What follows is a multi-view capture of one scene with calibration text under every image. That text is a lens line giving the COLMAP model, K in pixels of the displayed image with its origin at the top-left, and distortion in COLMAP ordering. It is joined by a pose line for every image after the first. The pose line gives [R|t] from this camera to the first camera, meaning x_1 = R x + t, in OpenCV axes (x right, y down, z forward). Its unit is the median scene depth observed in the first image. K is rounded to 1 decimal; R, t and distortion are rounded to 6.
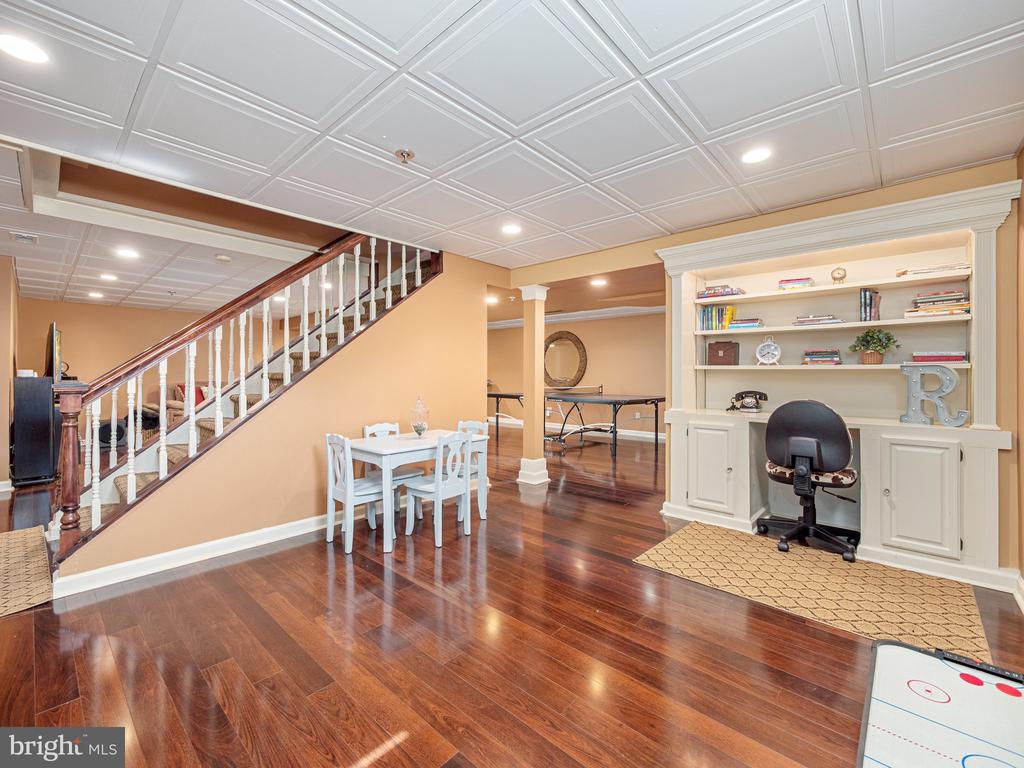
lens RADIAL K [[435.2, 0, 511.2], [0, 435.2, 380.7], [0, 0, 1]] dist [-0.002088, -0.000160]
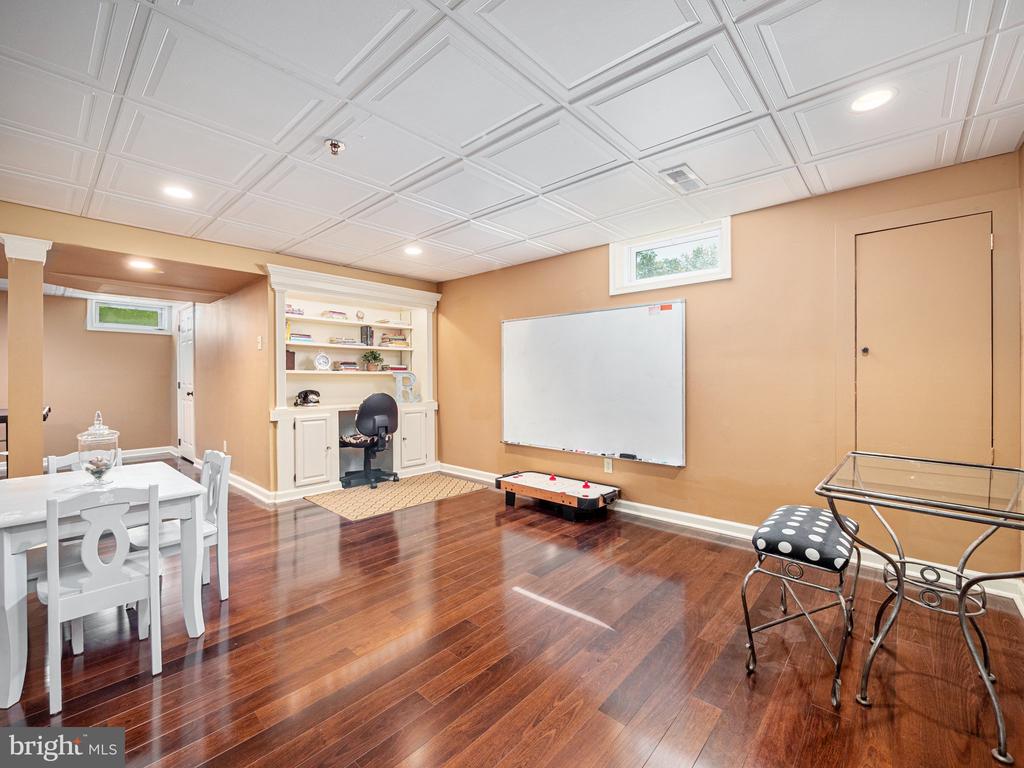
lens RADIAL K [[435.2, 0, 511.2], [0, 435.2, 380.7], [0, 0, 1]] dist [-0.002088, -0.000160]
pose [[-0.004398, -0.008446, 0.999955, -0.866923], [0.013723, 0.999870, 0.008506, -0.007876], [-0.999896, 0.013759, -0.004282, 0.448139]]
